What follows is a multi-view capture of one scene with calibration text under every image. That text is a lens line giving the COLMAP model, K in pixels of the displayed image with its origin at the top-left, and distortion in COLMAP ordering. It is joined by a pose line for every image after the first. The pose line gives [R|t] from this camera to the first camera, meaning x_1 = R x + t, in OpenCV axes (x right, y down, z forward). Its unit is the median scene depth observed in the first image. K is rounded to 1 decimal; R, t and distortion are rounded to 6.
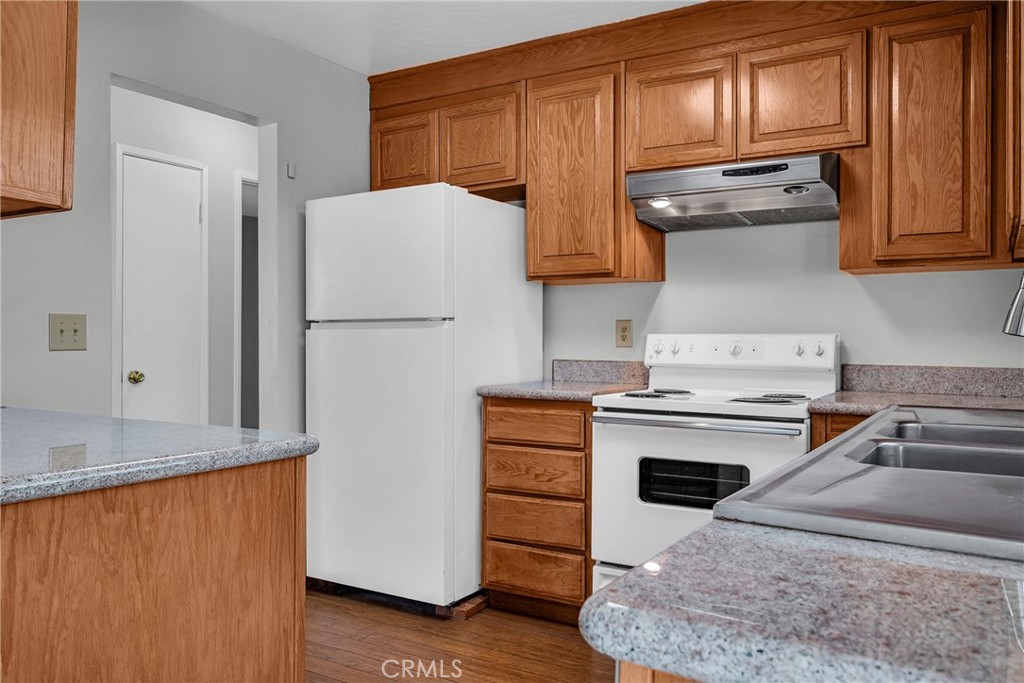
lens RADIAL K [[793.7, 0, 512.0], [0, 793.7, 341.5], [0, 0, 1]] dist [-0.009350, -0.004063]
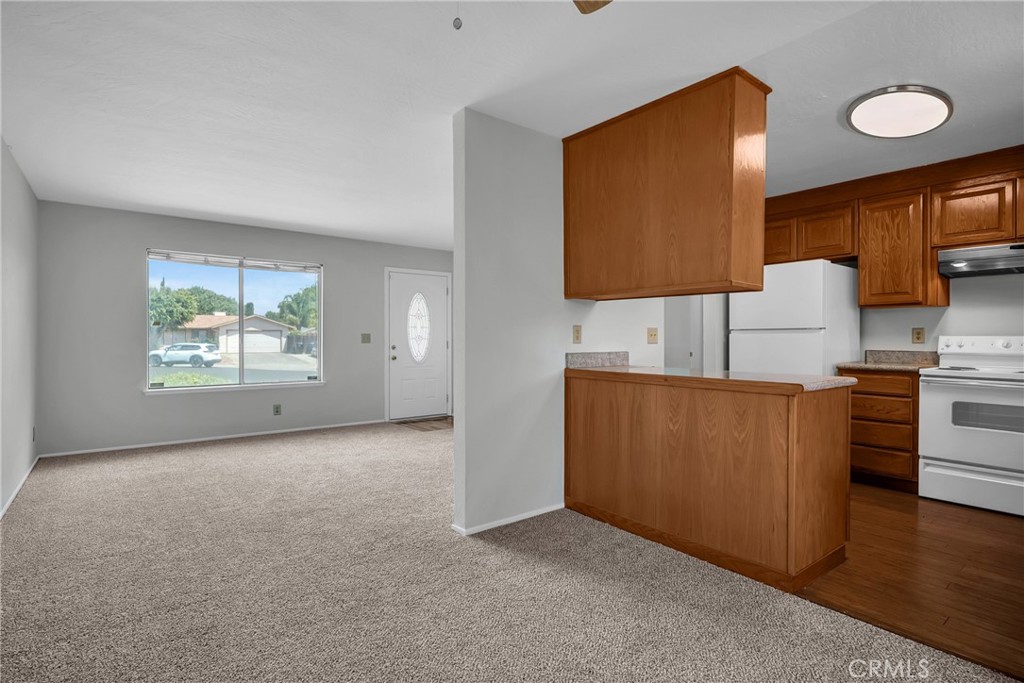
lens RADIAL K [[507.6, 0, 512.0], [0, 507.6, 341.5], [0, 0, 1]] dist [-0.002520, -0.000910]
pose [[0.938032, 0.003057, -0.346535, -0.354579], [-0.002217, 0.999994, 0.002821, 0.002126], [0.346541, -0.001878, 0.938033, -0.425501]]
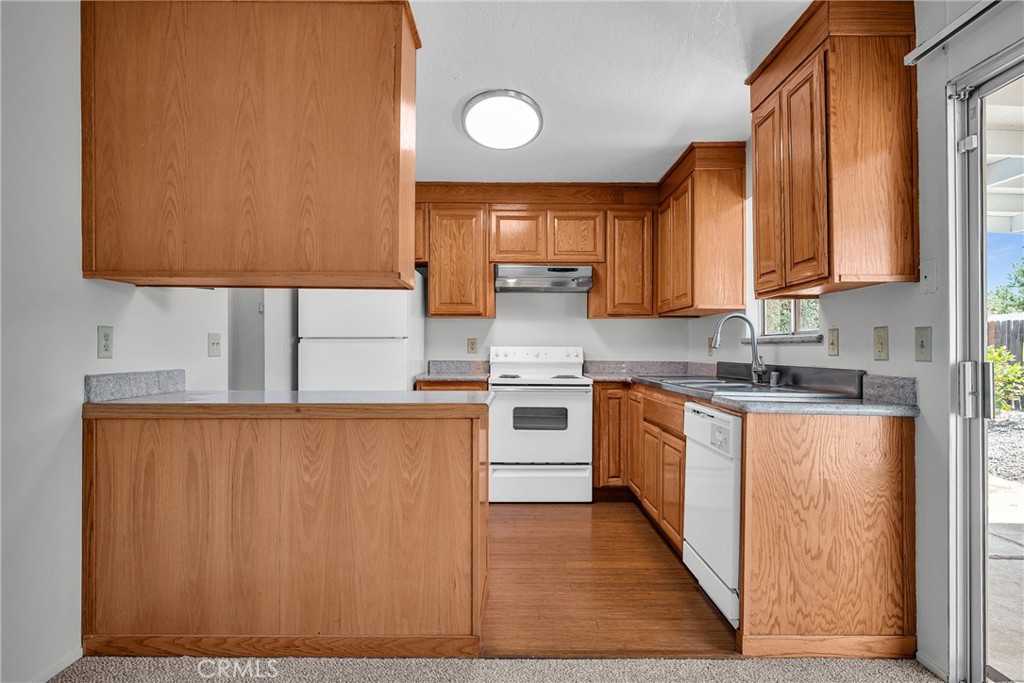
lens RADIAL K [[587.4, 0, 513.1], [0, 587.4, 346.6], [0, 0, 1]] dist [-0.001247, -0.001361]
pose [[0.849707, 0.002764, 0.527248, -0.550351], [0.000649, 0.999980, -0.006289, 0.000233], [-0.527255, 0.005686, 0.849688, -0.232178]]
